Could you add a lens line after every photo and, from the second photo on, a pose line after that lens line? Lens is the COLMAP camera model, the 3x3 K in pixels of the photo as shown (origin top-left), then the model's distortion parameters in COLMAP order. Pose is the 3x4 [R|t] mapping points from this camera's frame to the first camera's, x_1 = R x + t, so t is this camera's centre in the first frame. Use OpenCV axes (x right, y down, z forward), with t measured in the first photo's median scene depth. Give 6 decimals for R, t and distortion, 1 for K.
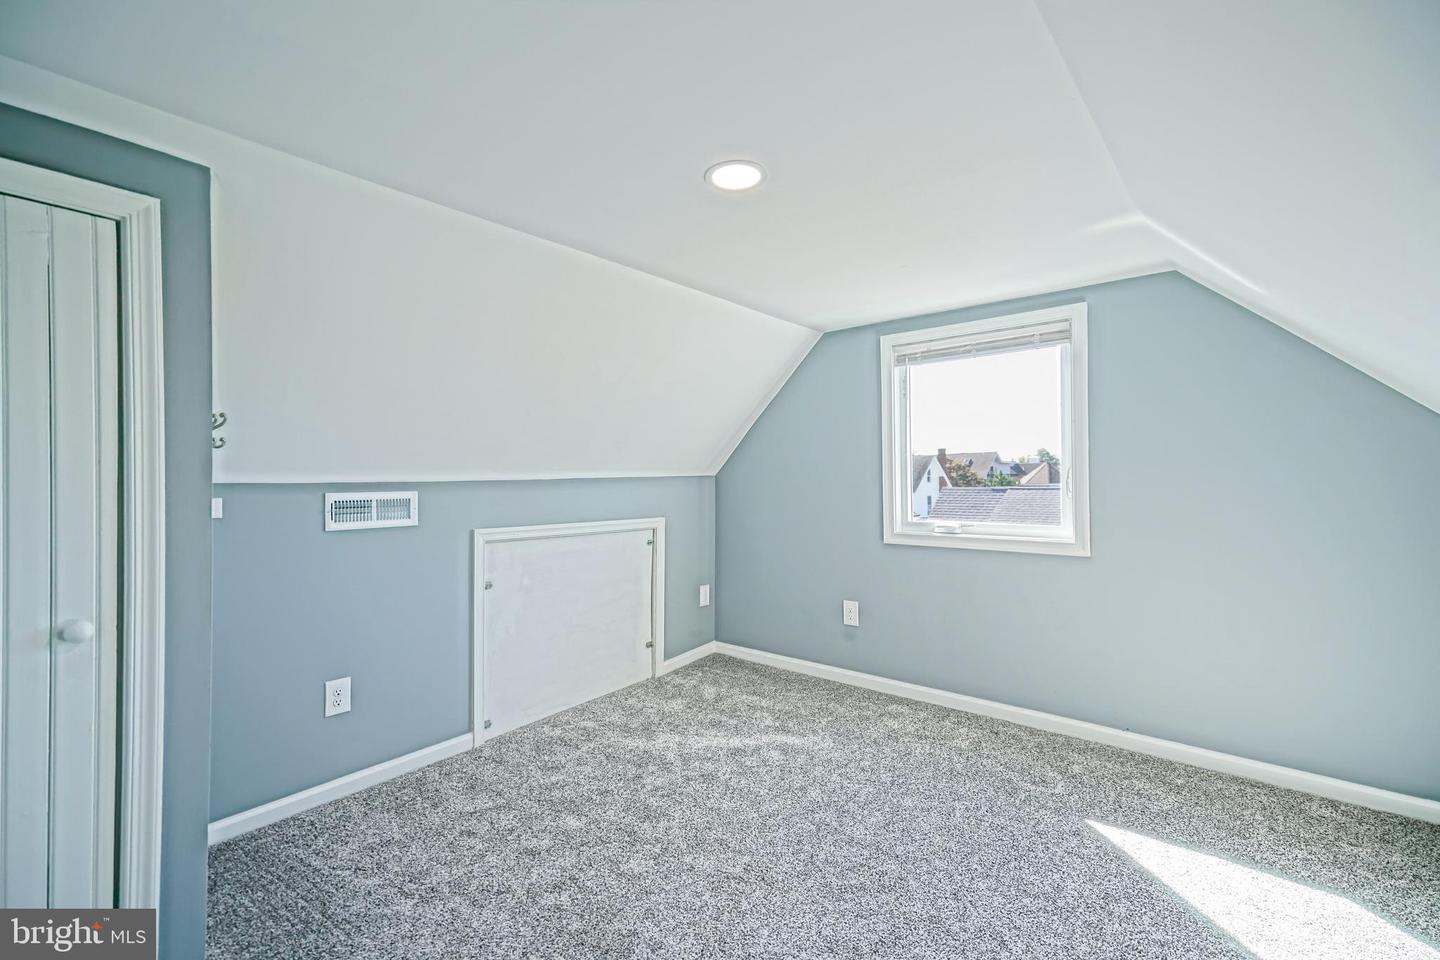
lens RADIAL K [[632.3, 0, 713.1], [0, 632.3, 483.7], [0, 0, 1]] dist [0.037485, -0.000953]
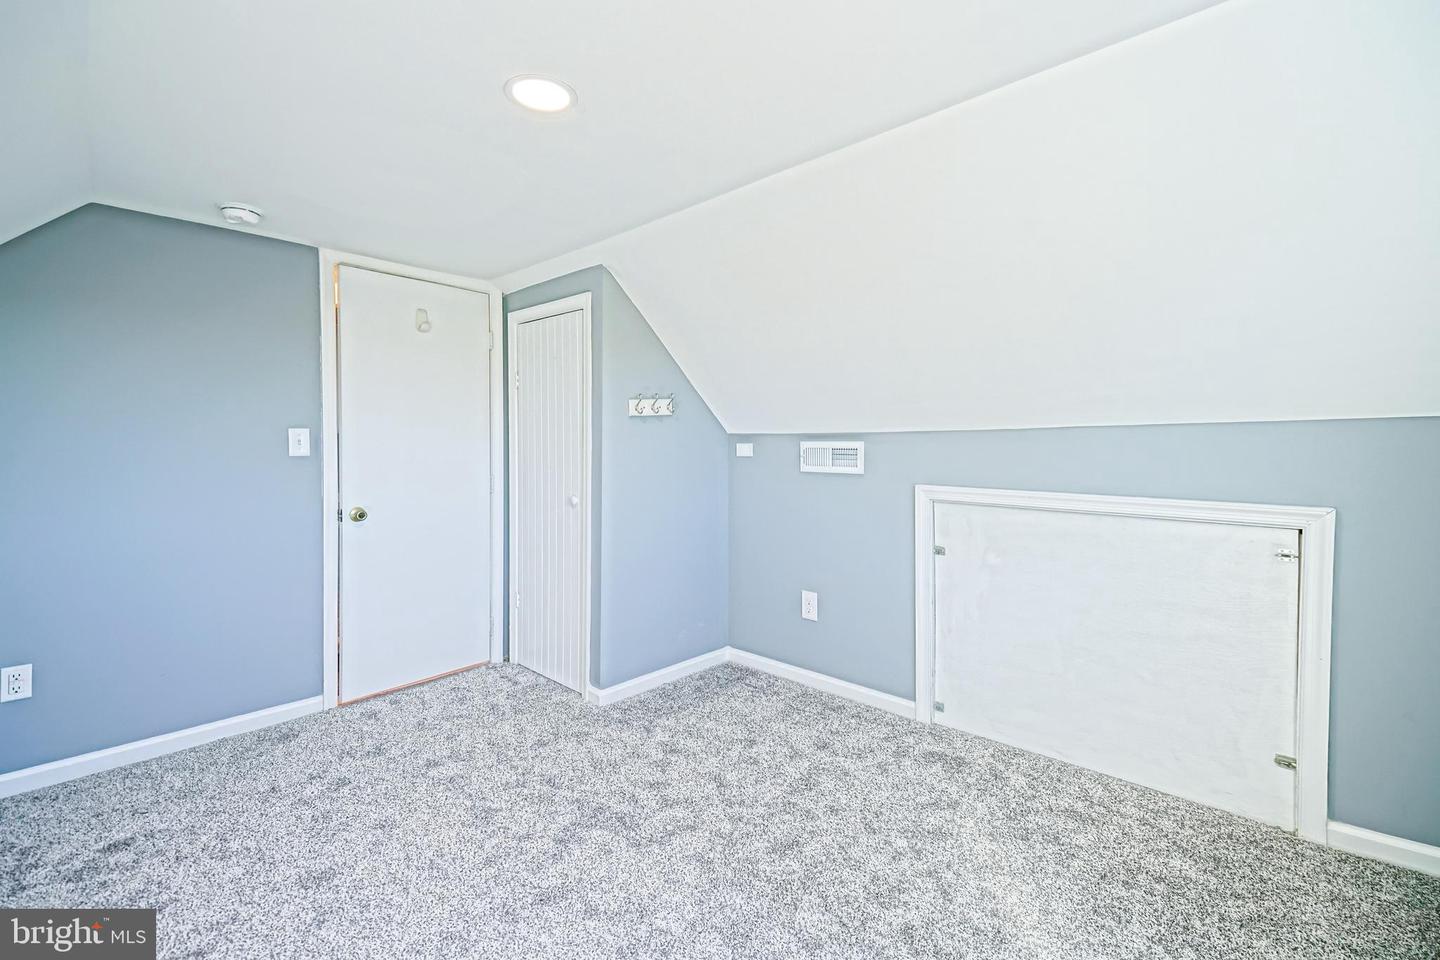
lens RADIAL K [[659.7, 0, 722.7], [0, 659.7, 454.7], [0, 0, 1]] dist [0.034258, -0.000200]
pose [[-0.077744, 0.038385, -0.996234, 0.547343], [0.004574, 0.999262, 0.038145, -0.007235], [0.996963, -0.001591, -0.077863, 0.741810]]
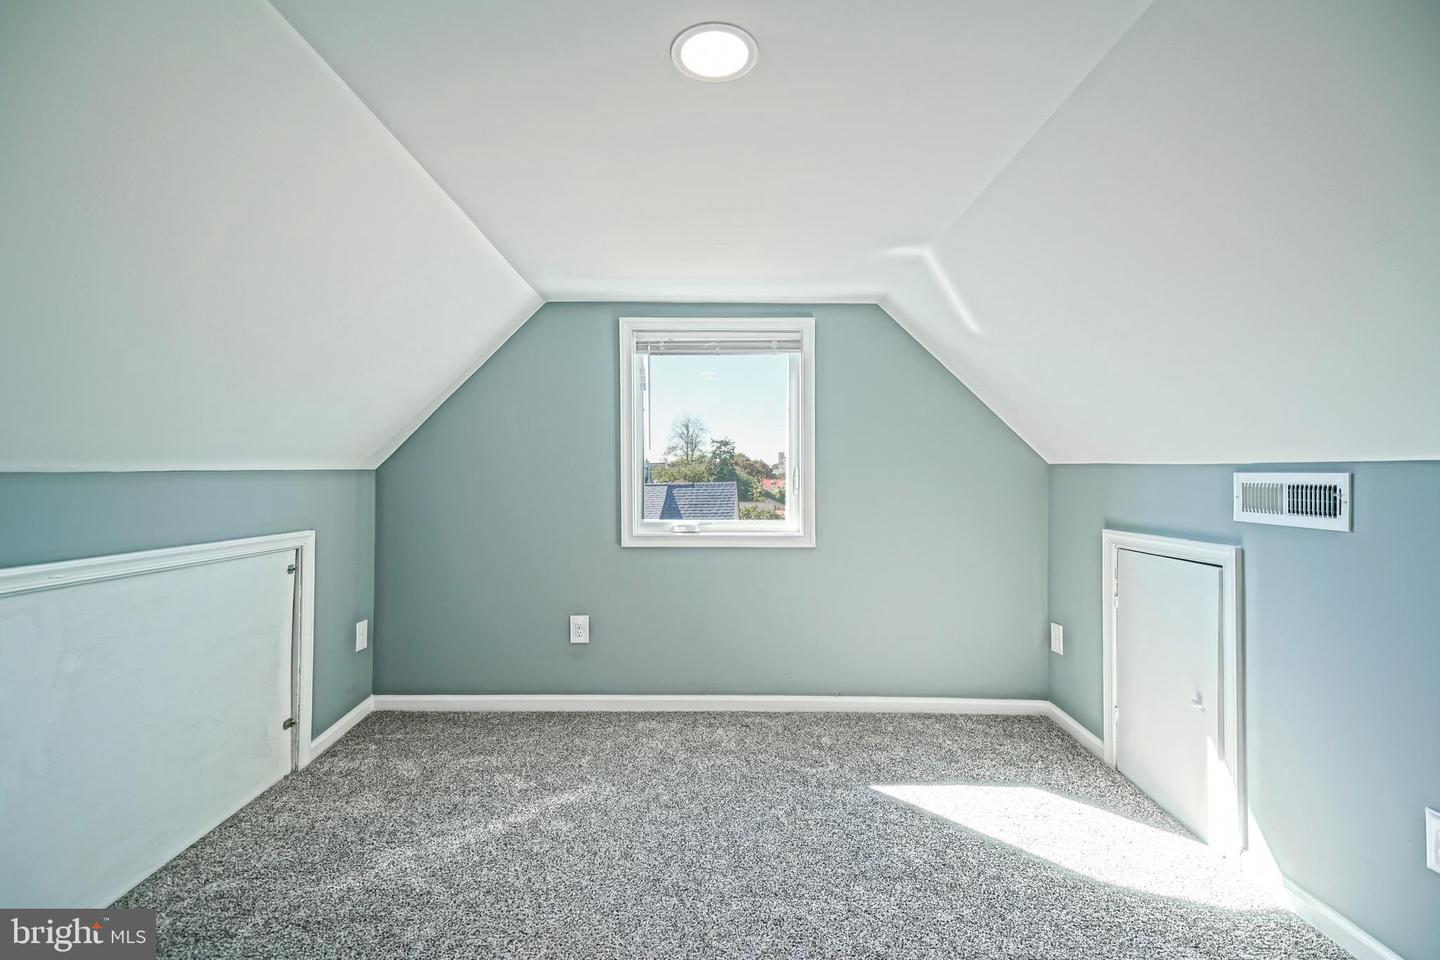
lens RADIAL K [[639.3, 0, 710.2], [0, 639.3, 486.7], [0, 0, 1]] dist [0.038074, -0.000166]
pose [[0.766419, -0.003495, 0.642332, -0.244375], [-0.002606, 0.999960, 0.008550, -0.000530], [-0.642336, -0.008227, 0.766379, 0.240703]]
